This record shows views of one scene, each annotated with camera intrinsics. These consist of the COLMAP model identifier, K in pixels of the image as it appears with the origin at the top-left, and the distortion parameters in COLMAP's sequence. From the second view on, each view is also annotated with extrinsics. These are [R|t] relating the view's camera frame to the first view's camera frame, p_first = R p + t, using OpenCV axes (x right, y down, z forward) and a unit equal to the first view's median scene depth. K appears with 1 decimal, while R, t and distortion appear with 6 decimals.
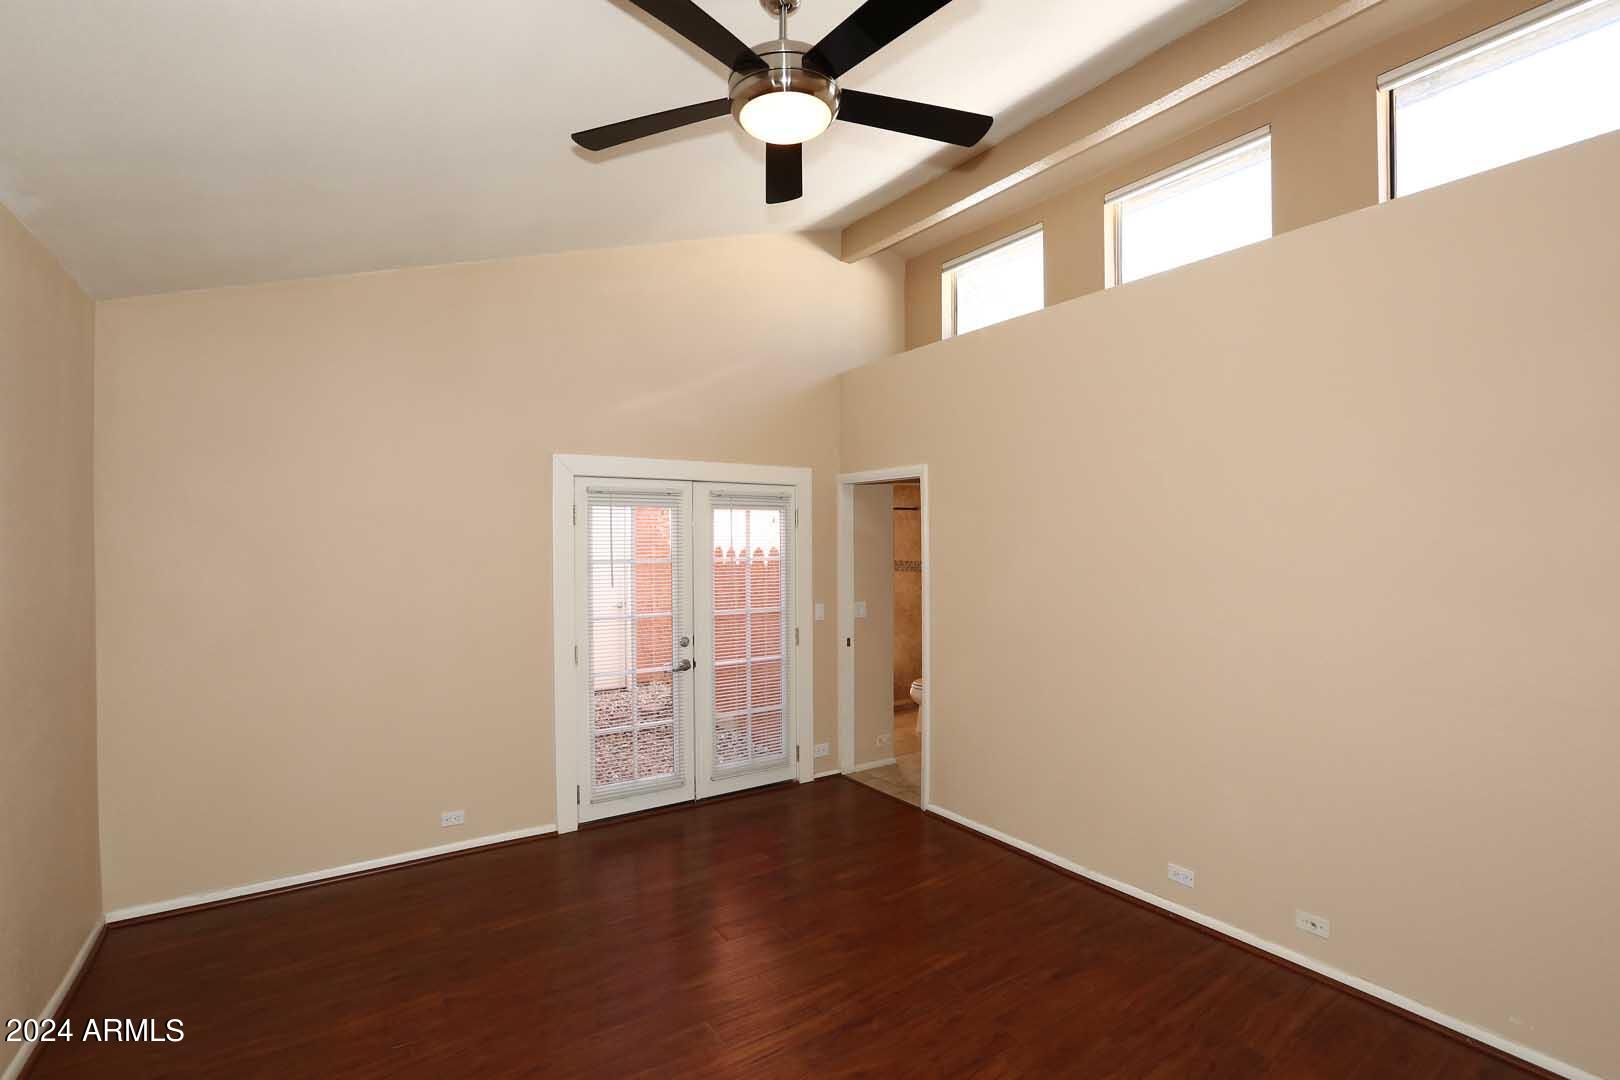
lens RADIAL K [[733.5, 0, 801.8], [0, 733.5, 540.0], [0, 0, 1]] dist [-0.060969, 0.023210]
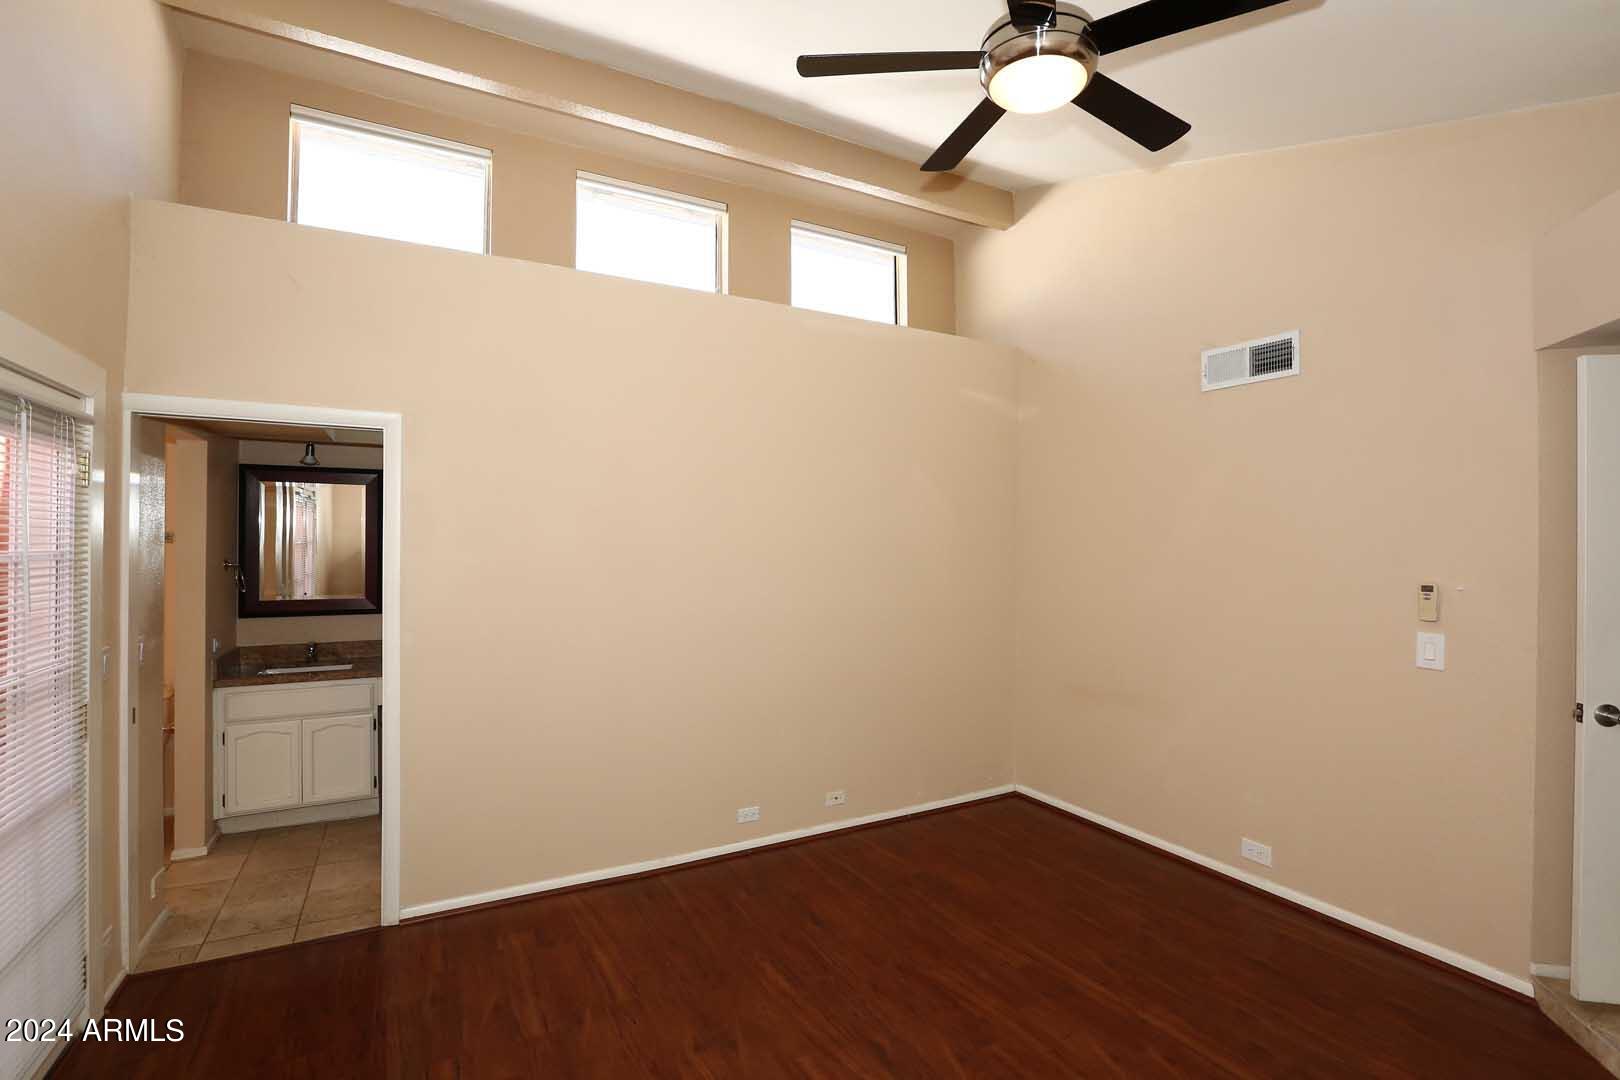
lens RADIAL K [[733.5, 0, 801.8], [0, 733.5, 540.0], [0, 0, 1]] dist [-0.060969, 0.023210]
pose [[0.094801, 0.019507, 0.995305, -0.563929], [-0.000092, 0.999808, -0.019587, 0.035012], [-0.995496, 0.001765, 0.094785, 0.683722]]
